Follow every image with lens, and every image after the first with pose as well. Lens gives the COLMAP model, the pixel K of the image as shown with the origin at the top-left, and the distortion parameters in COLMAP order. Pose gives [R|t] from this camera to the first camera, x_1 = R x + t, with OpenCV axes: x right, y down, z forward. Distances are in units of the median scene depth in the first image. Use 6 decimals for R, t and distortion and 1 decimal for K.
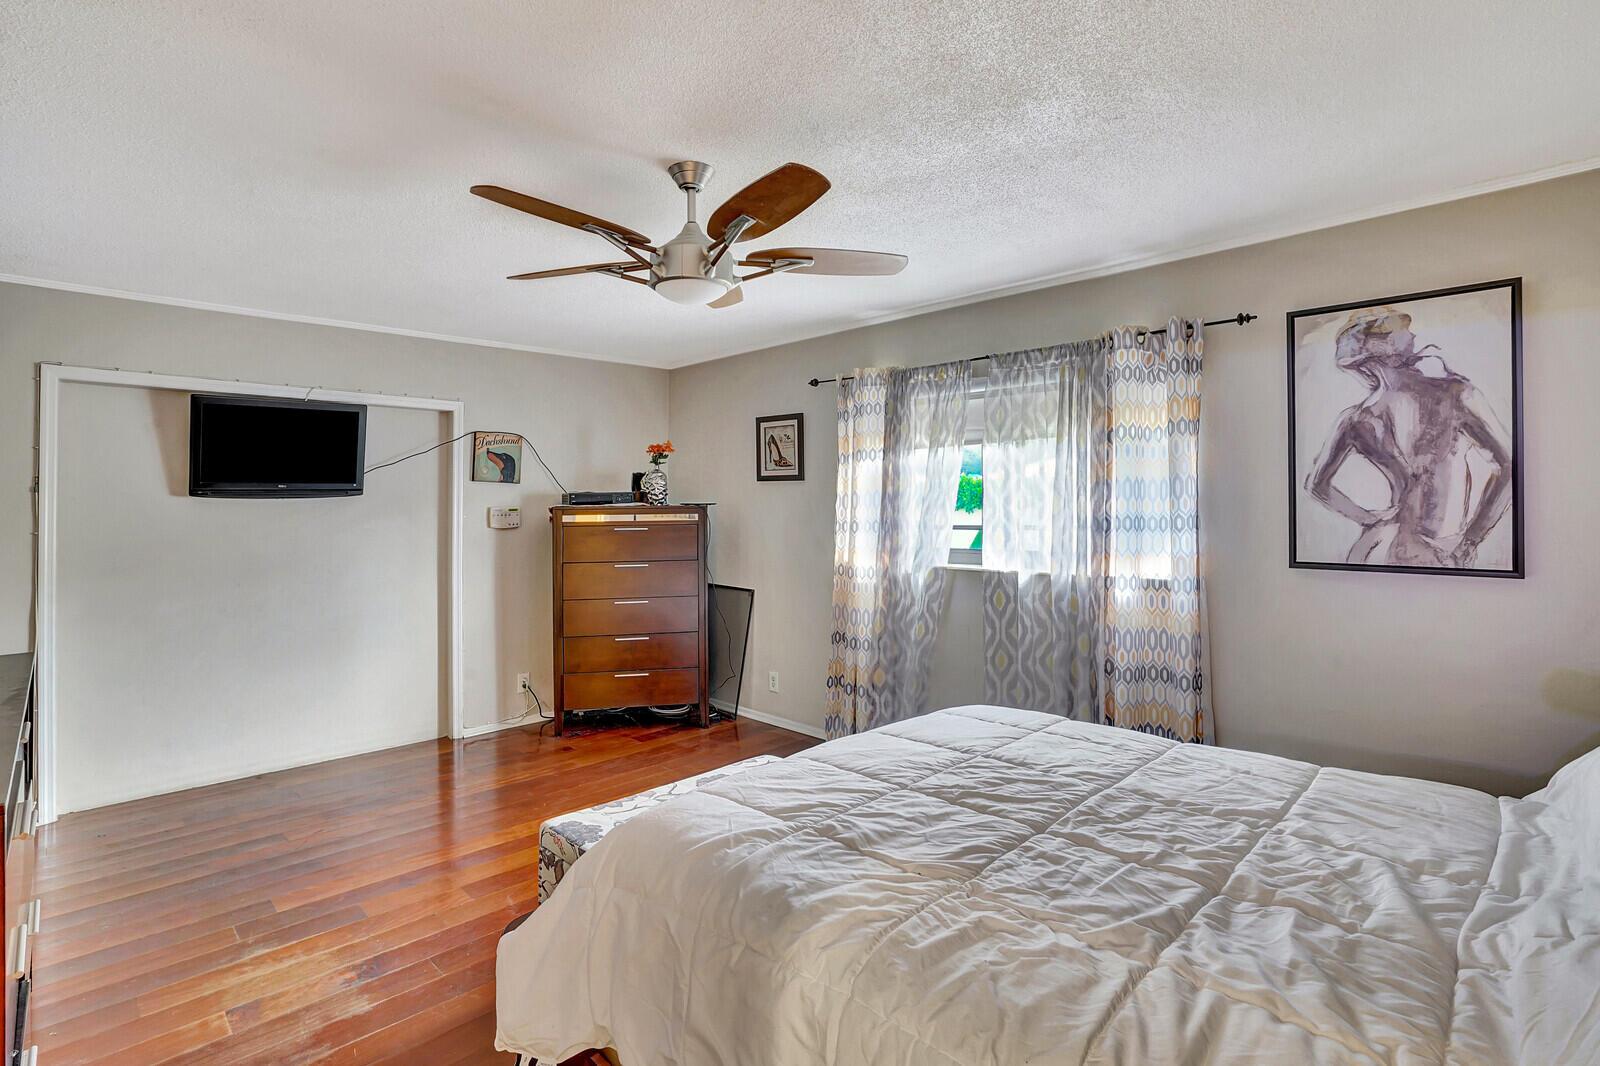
lens RADIAL K [[774.6, 0, 806.6], [0, 774.6, 518.9], [0, 0, 1]] dist [-0.003452, 0.000743]
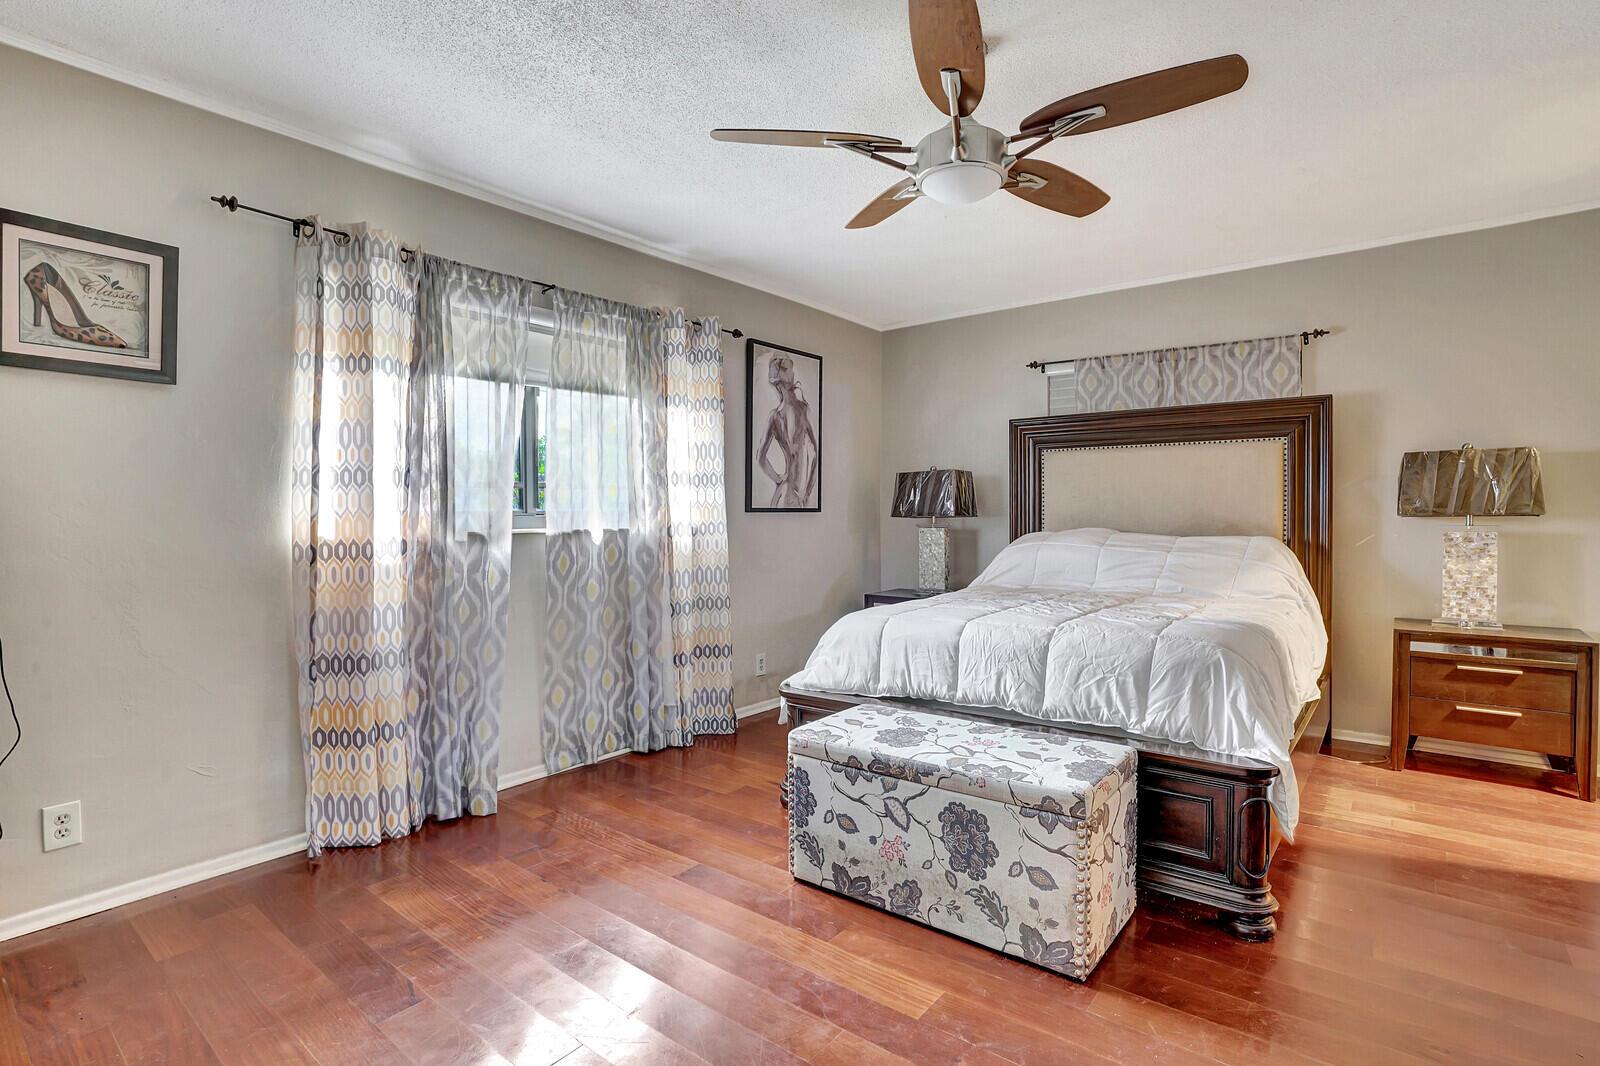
lens RADIAL K [[774.6, 0, 807.2], [0, 774.6, 528.0], [0, 0, 1]] dist [-0.003452, 0.000743]
pose [[-0.076107, -0.028899, 0.996681, -0.867410], [0.006133, 0.999547, 0.029451, 0.051120], [-0.997081, 0.008354, -0.075895, 1.014443]]
